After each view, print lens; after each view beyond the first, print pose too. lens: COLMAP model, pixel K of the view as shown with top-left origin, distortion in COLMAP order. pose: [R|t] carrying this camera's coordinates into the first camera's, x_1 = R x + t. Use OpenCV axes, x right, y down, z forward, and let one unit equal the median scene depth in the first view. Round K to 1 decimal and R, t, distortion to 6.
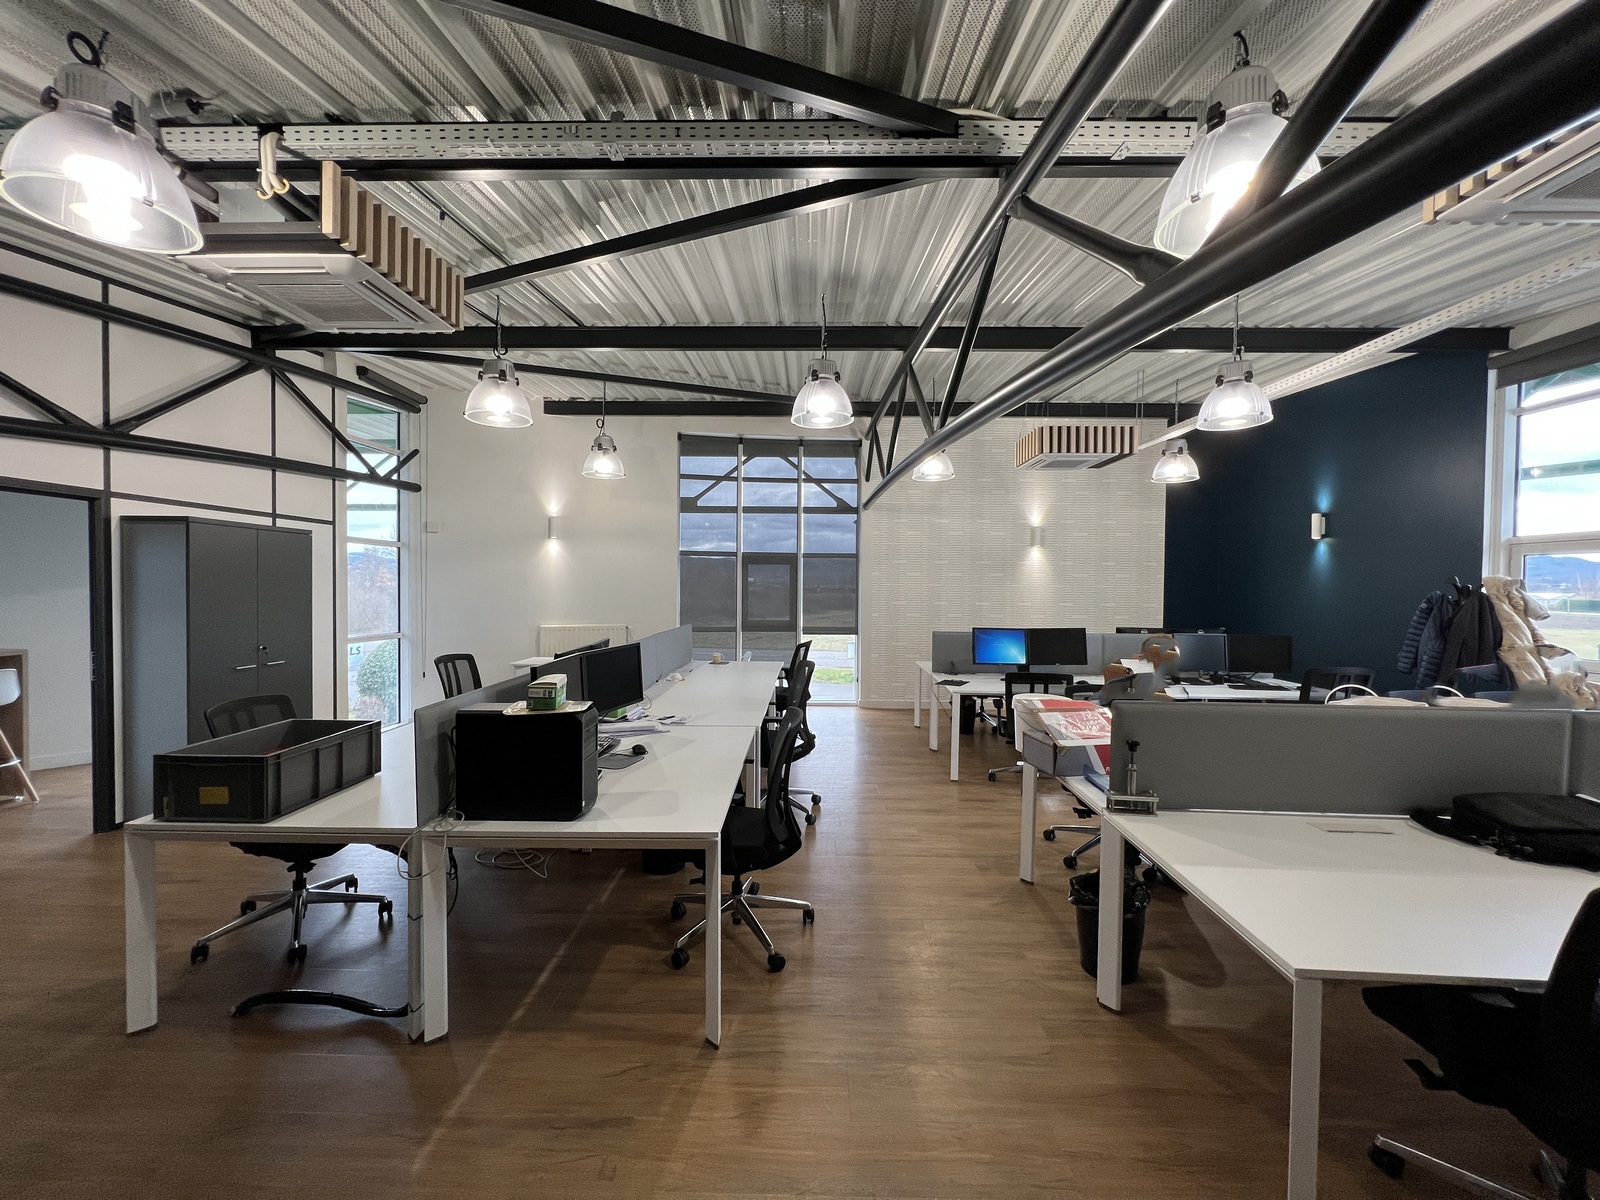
lens RADIAL K [[646.4, 0, 800.0], [0, 646.4, 600.0], [0, 0, 1]] dist [-0.000356, -0.000031]
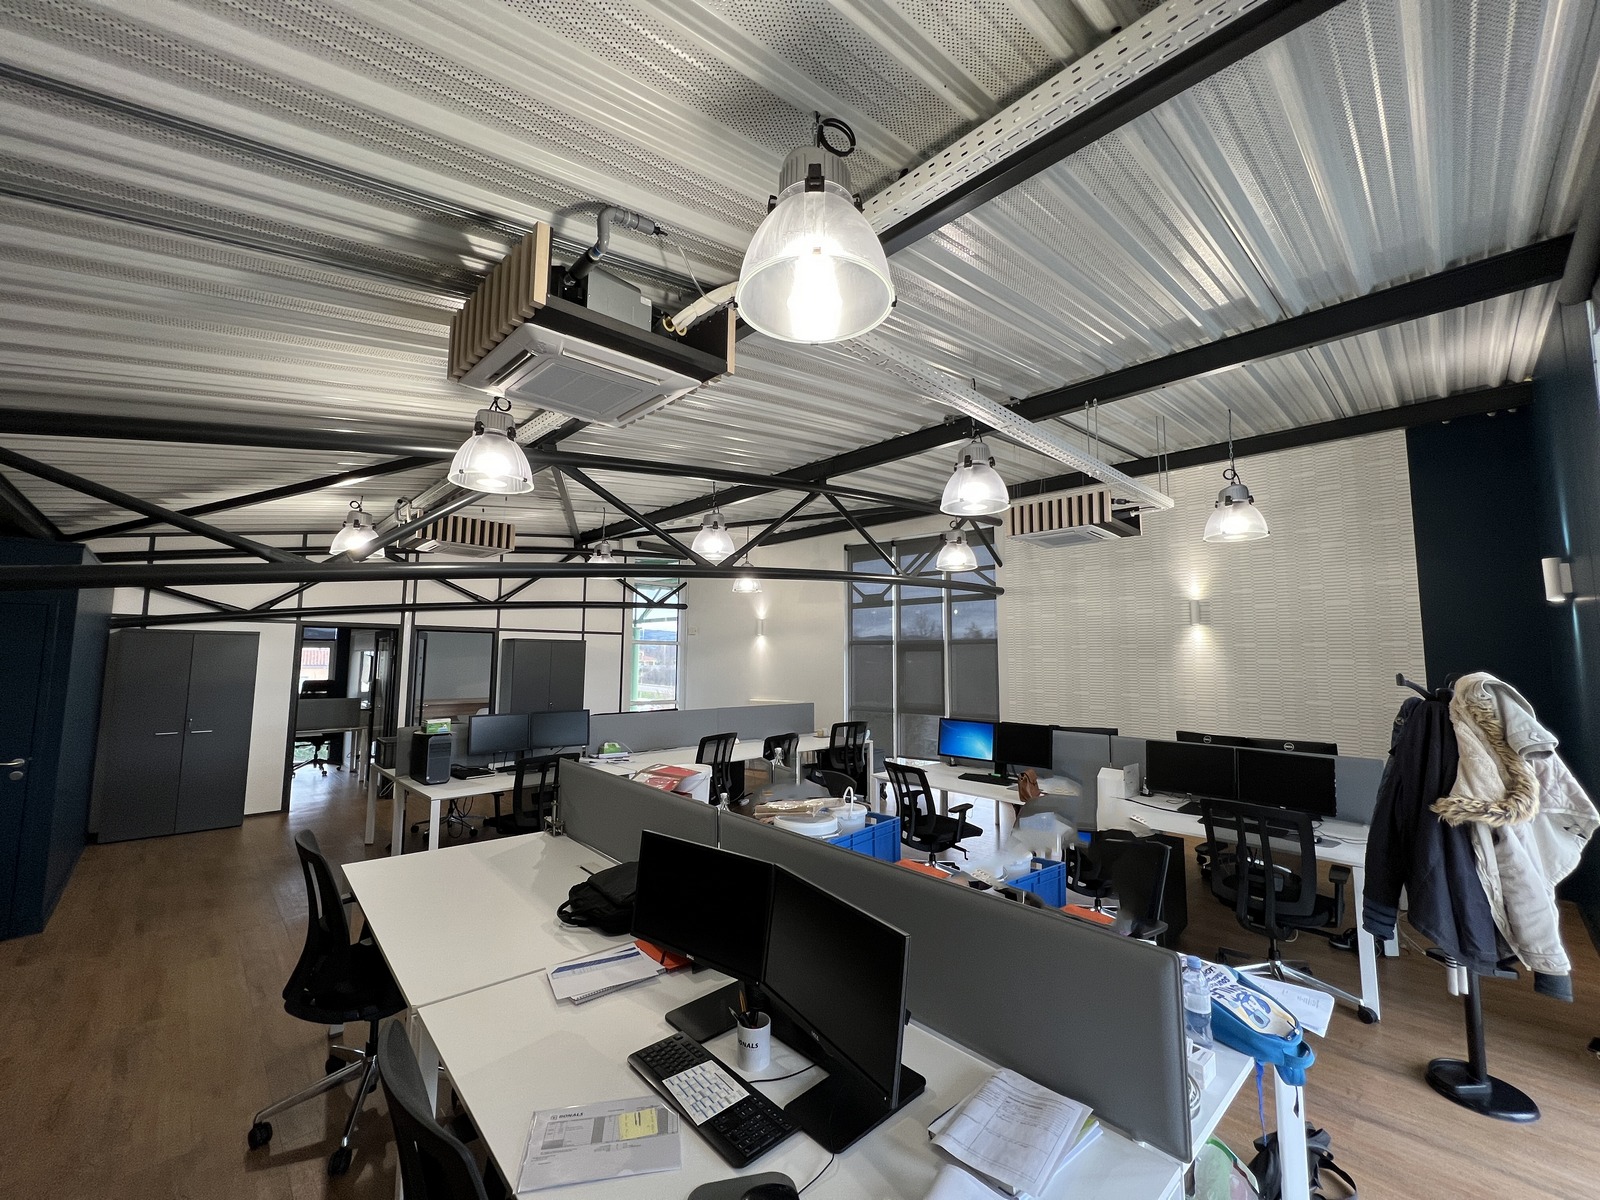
lens RADIAL K [[646.4, 0, 800.0], [0, 646.4, 600.0], [0, 0, 1]] dist [-0.000356, -0.000031]
pose [[0.687478, -0.068696, -0.722948, 1.037380], [-0.017298, 0.993684, -0.110870, -0.030275], [0.725999, 0.088726, 0.681948, 0.187478]]
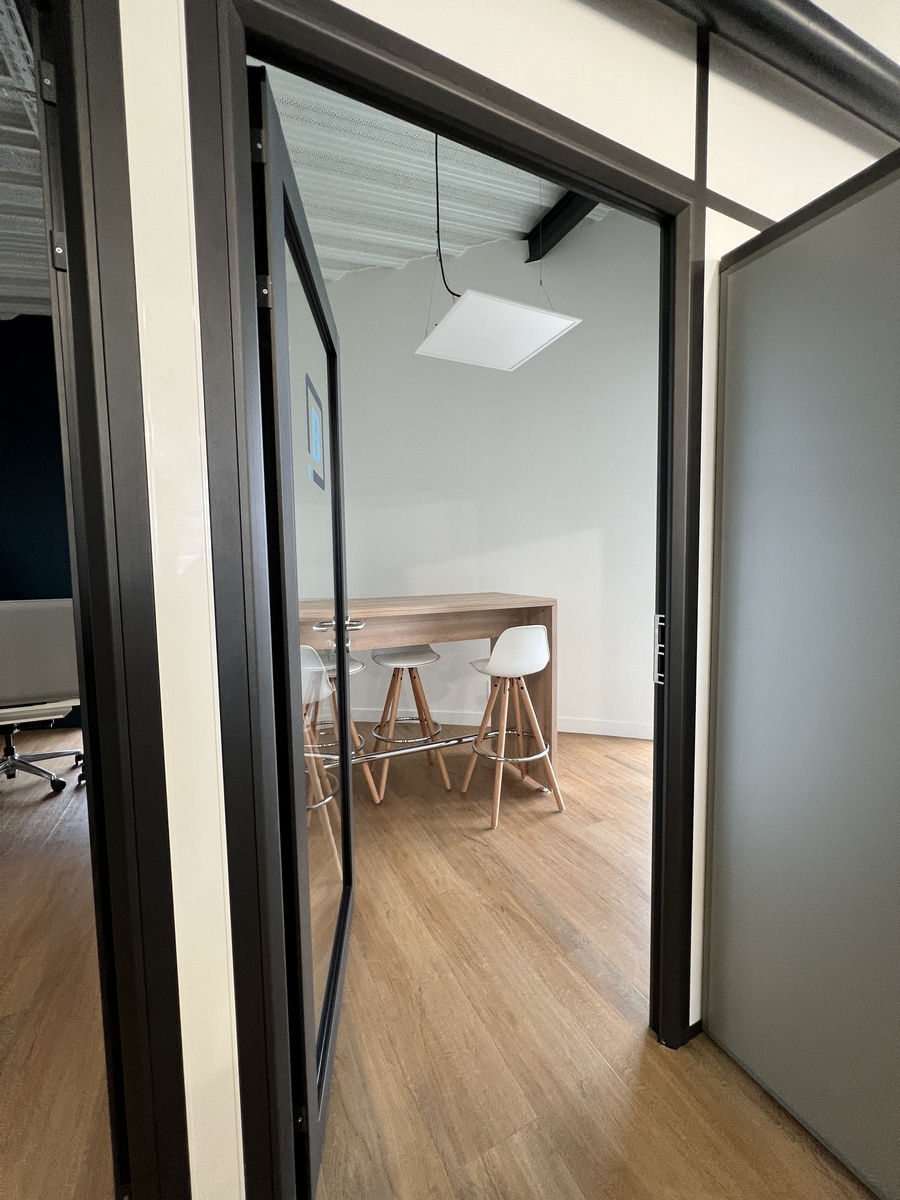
lens RADIAL K [[484.8, 0, 450.0], [0, 484.8, 600.0], [0, 0, 1]] dist [-0.000356, -0.000031]
pose [[0.458901, 0.051021, -0.887021, -0.723033], [0.002084, 0.998285, 0.058499, 0.043306], [0.888485, -0.028694, 0.458008, 0.606839]]
